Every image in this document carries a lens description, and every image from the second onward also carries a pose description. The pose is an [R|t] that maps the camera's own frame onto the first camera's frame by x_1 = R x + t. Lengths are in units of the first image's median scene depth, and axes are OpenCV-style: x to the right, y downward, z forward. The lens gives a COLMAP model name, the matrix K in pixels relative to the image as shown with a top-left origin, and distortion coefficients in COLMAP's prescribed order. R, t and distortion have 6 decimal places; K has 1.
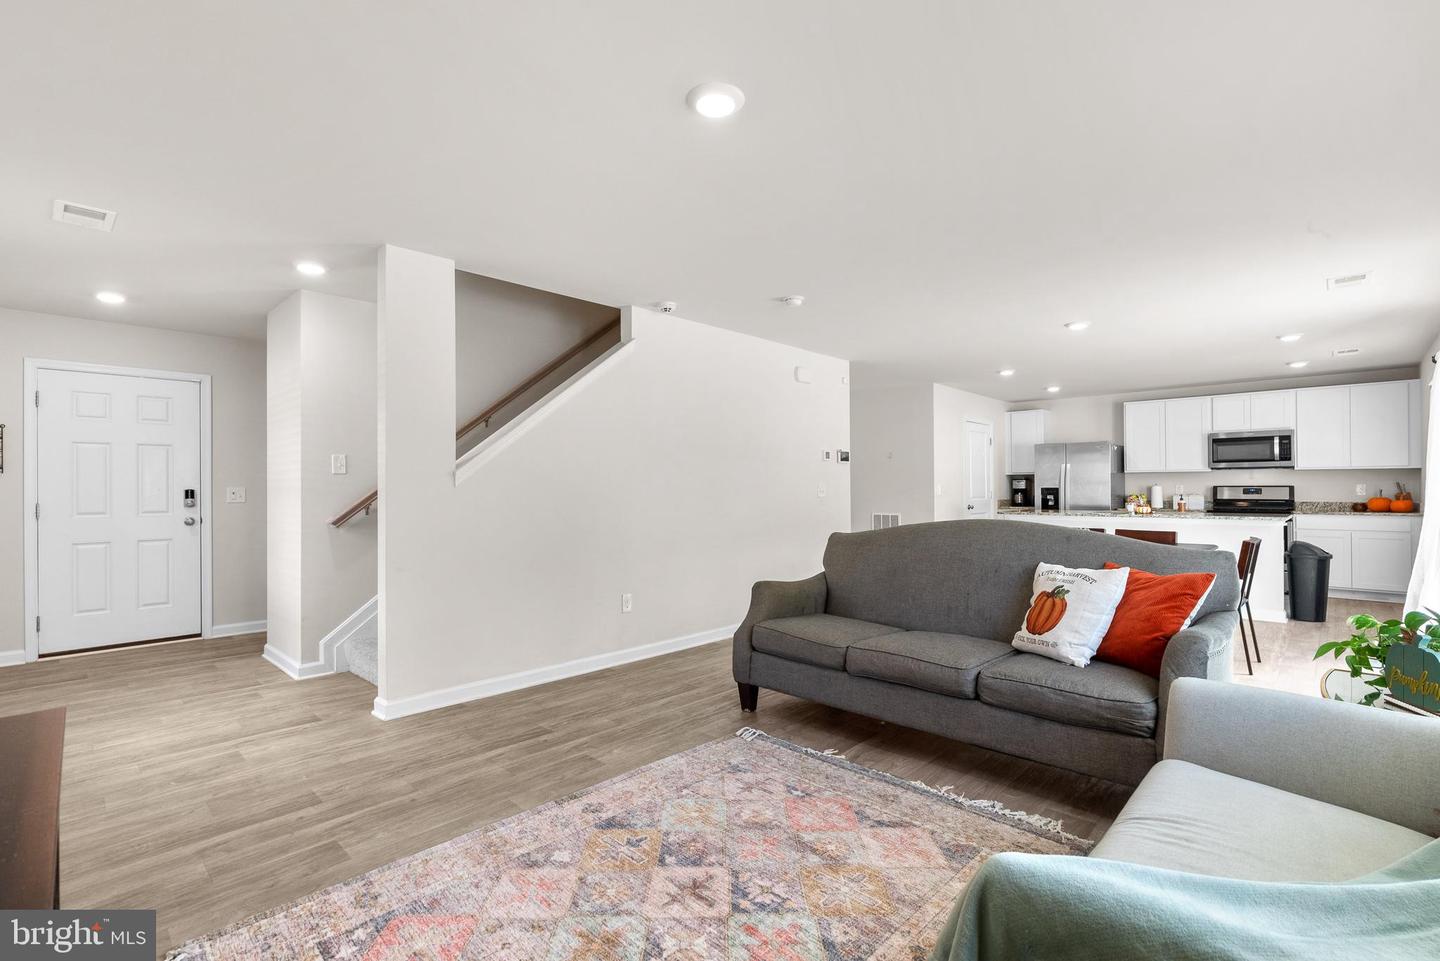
lens RADIAL K [[649.0, 0, 749.7], [0, 649.0, 483.9], [0, 0, 1]] dist [-0.002683, 0.000873]
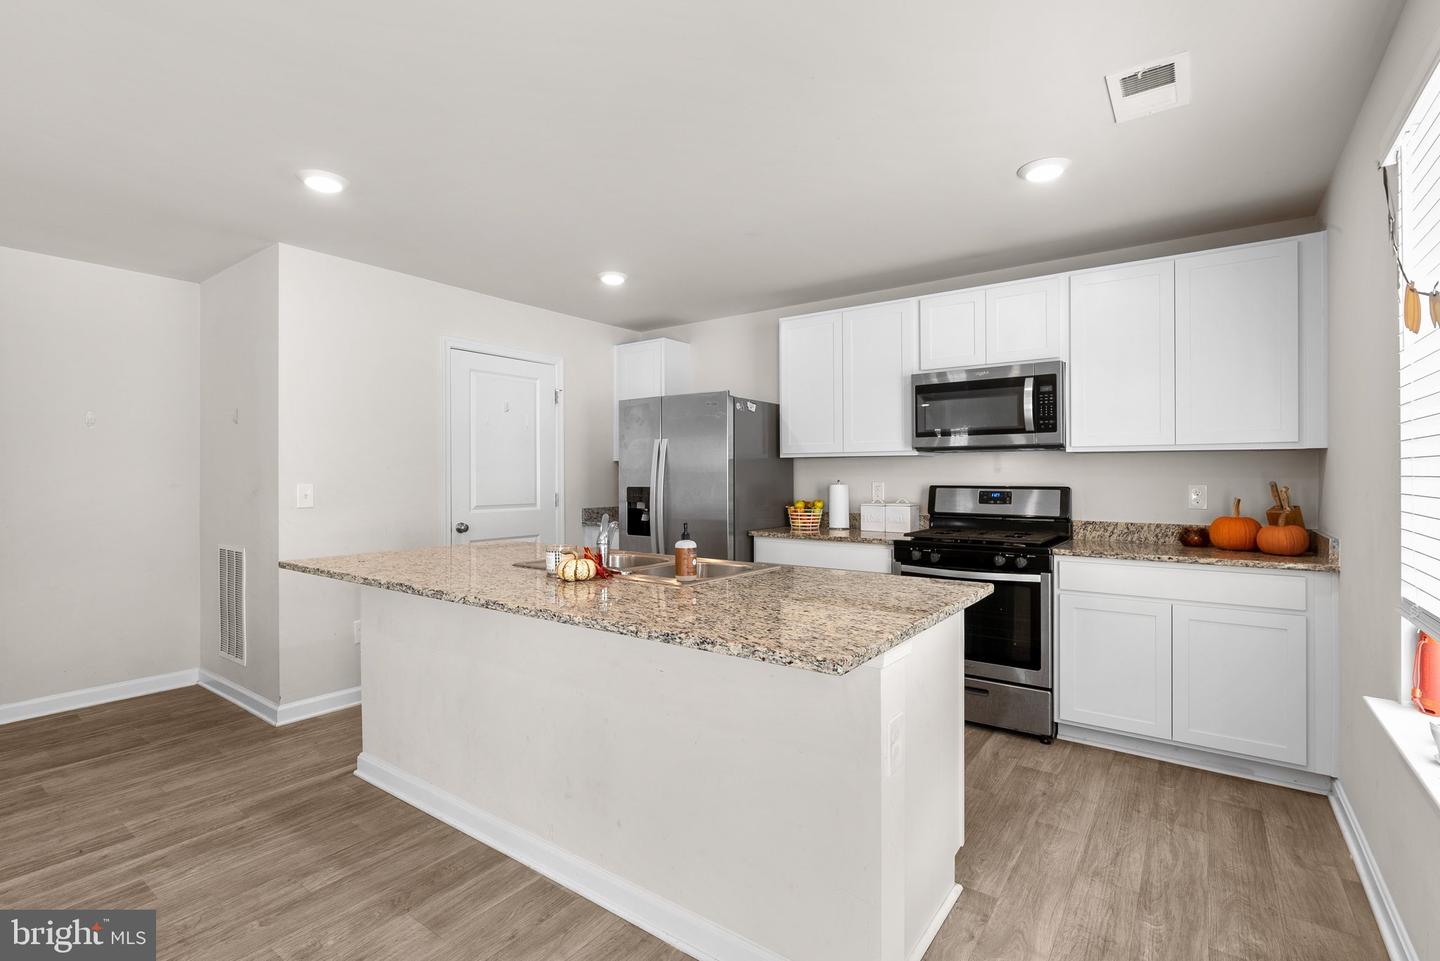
lens RADIAL K [[649.0, 0, 747.6], [0, 649.0, 472.6], [0, 0, 1]] dist [-0.002683, 0.000873]
pose [[0.991681, 0.002160, 0.128700, 0.576776], [-0.002914, 0.999980, 0.005666, -0.009842], [-0.128685, -0.005994, 0.991667, 0.595359]]
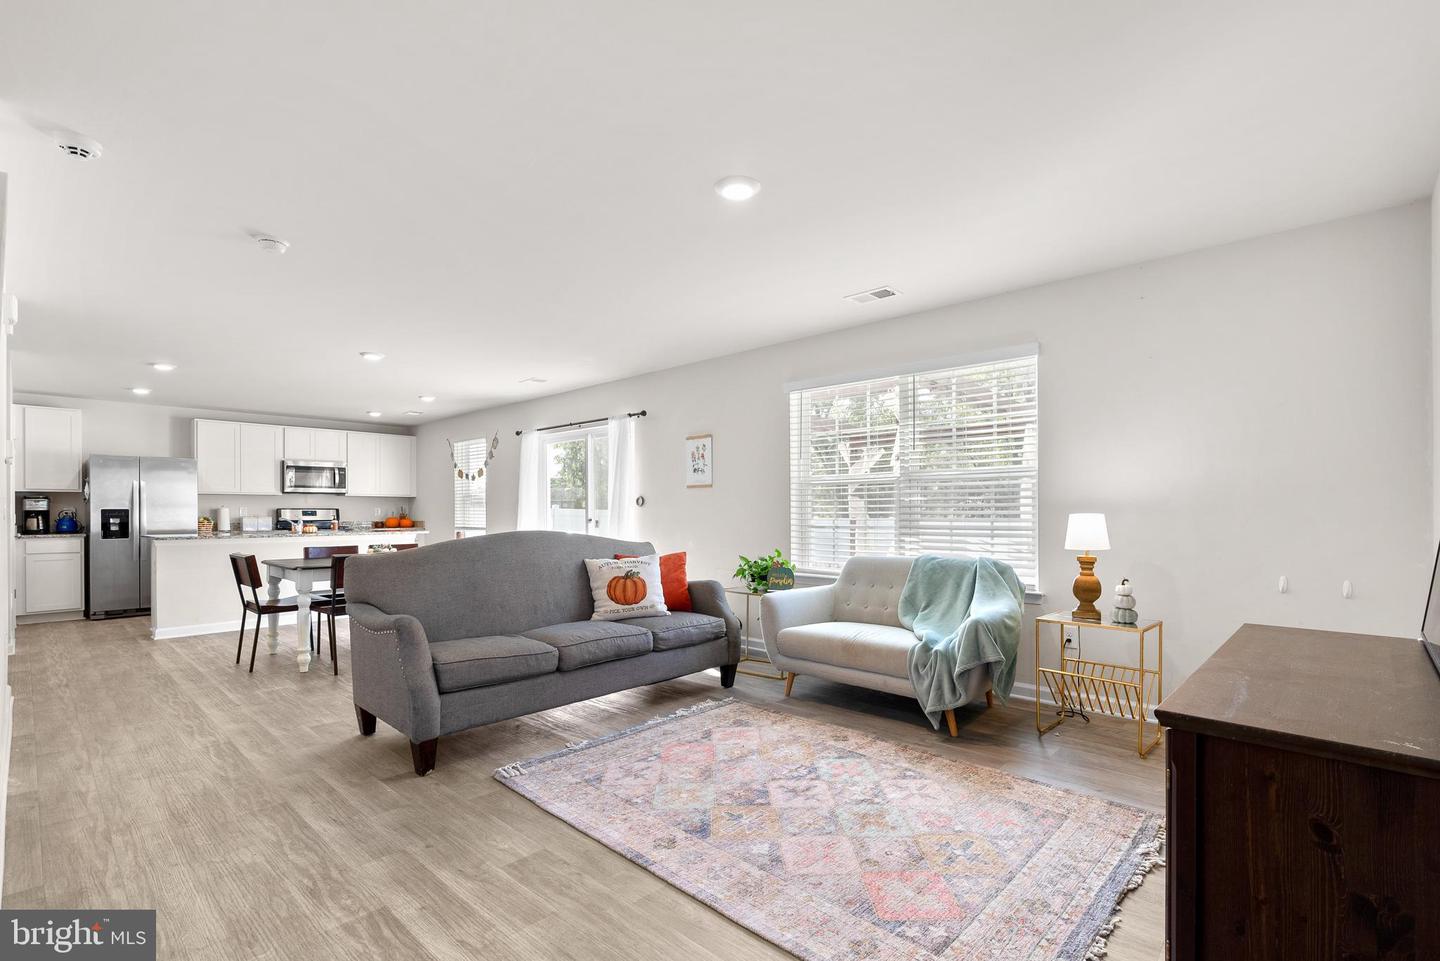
lens RADIAL K [[649.0, 0, 679.7], [0, 649.0, 509.9], [0, 0, 1]] dist [-0.002683, 0.000873]
pose [[0.054487, 0.007353, 0.998487, -0.372860], [-0.005216, 0.999961, -0.007080, 0.010865], [-0.998501, -0.004823, 0.054523, 0.299147]]
